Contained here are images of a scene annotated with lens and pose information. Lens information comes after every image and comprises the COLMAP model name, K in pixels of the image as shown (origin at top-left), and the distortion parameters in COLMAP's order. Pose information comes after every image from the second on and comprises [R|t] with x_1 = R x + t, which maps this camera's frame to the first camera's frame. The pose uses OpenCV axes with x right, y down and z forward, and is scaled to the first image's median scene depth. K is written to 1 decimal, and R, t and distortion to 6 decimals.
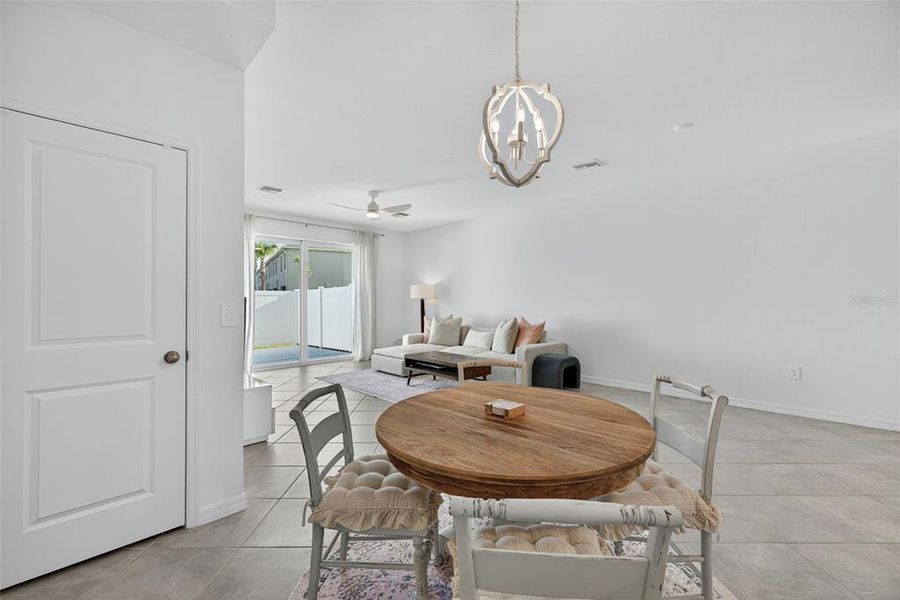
lens RADIAL K [[369.8, 0, 450.0], [0, 369.8, 300.0], [0, 0, 1]] dist [0.000496, -0.000657]
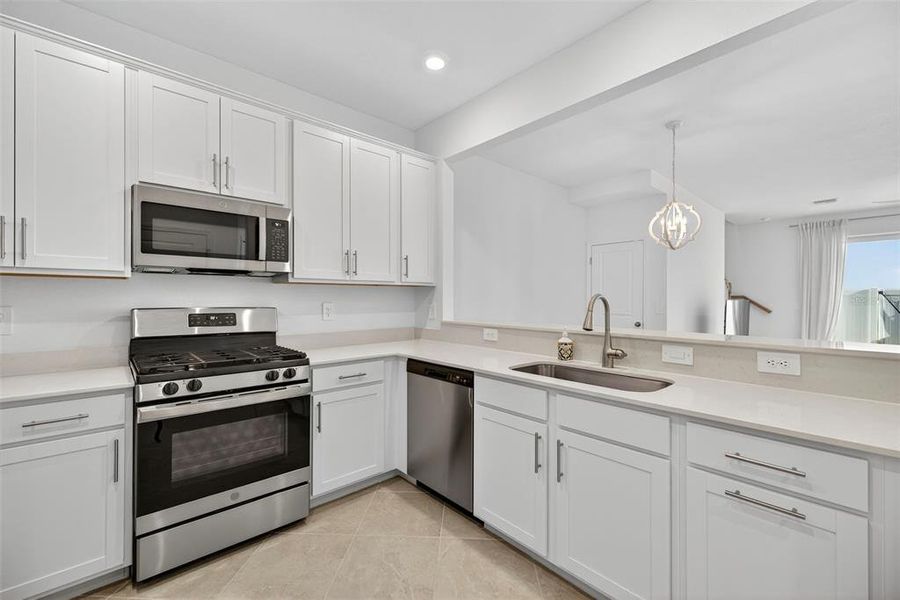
lens RADIAL K [[369.8, 0, 450.0], [0, 369.8, 300.0], [0, 0, 1]] dist [0.000496, -0.000657]
pose [[-0.056203, 0.005897, -0.998402, 0.525438], [0.000639, 0.999983, 0.005870, -0.007764], [0.998419, -0.000308, -0.056206, -0.038967]]
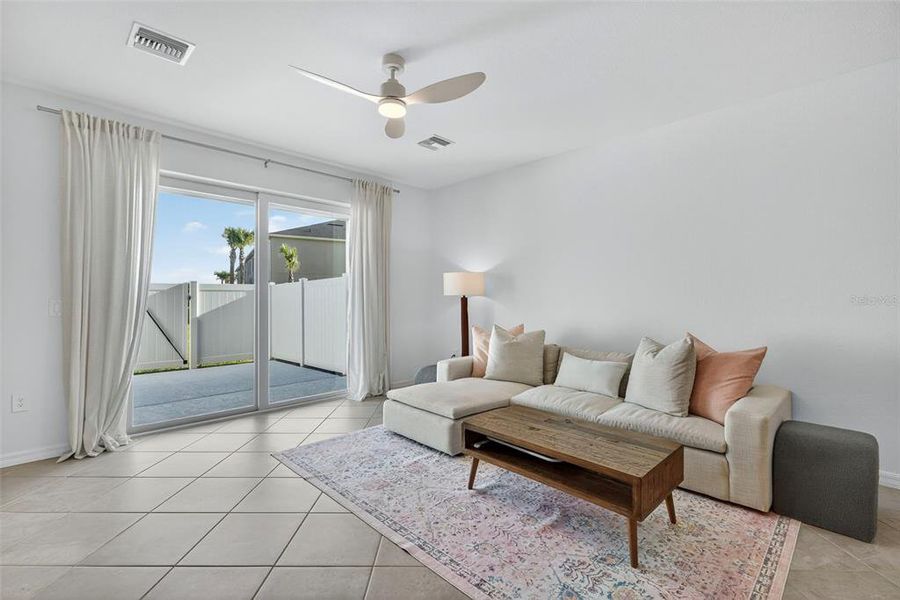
lens RADIAL K [[399.9, 0, 453.4], [0, 399.9, 297.8], [0, 0, 1]] dist [-0.000738, -0.000325]
pose [[0.999994, 0.003317, -0.001069, -0.104303], [-0.003316, 0.999994, 0.001313, -0.001340], [0.001073, -0.001310, 0.999999, 0.402742]]
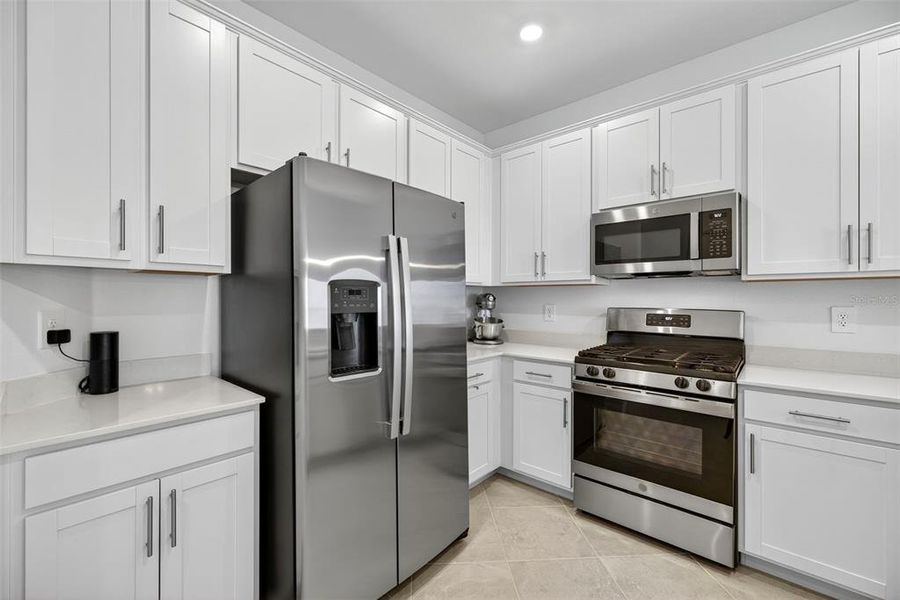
lens RADIAL K [[369.8, 0, 450.0], [0, 369.8, 300.0], [0, 0, 1]] dist [0.000496, -0.000657]
pose [[-0.998218, -0.000175, -0.059676, 0.432409], [-0.000277, 0.999999, 0.001693, -0.007734], [0.059675, 0.001707, -0.998216, 0.061633]]
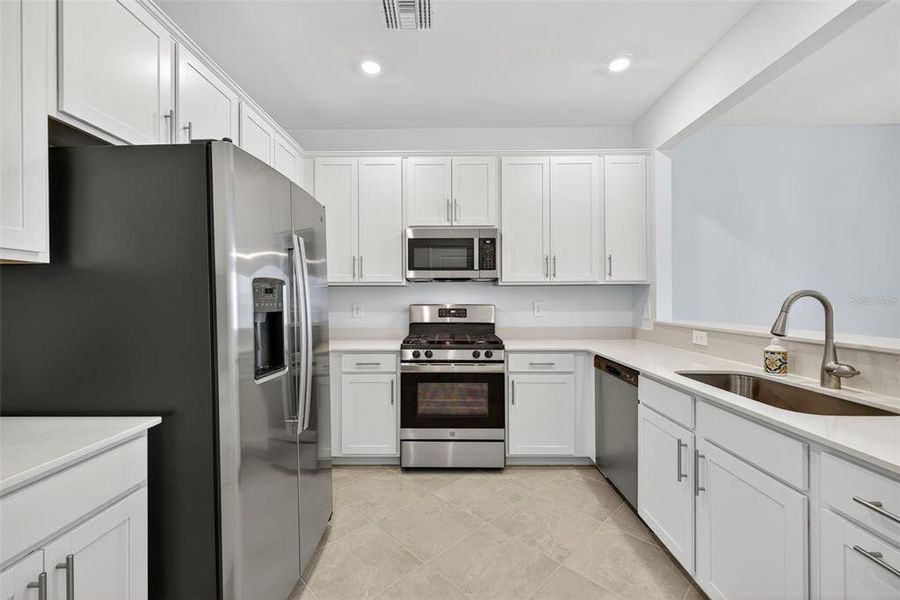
lens RADIAL K [[369.8, 0, 450.0], [0, 369.8, 300.0], [0, 0, 1]] dist [0.000496, -0.000657]
pose [[-0.713817, 0.007413, -0.700293, 0.540794], [0.005988, 0.999972, 0.004481, -0.006983], [0.700307, -0.000995, -0.713842, 0.065152]]
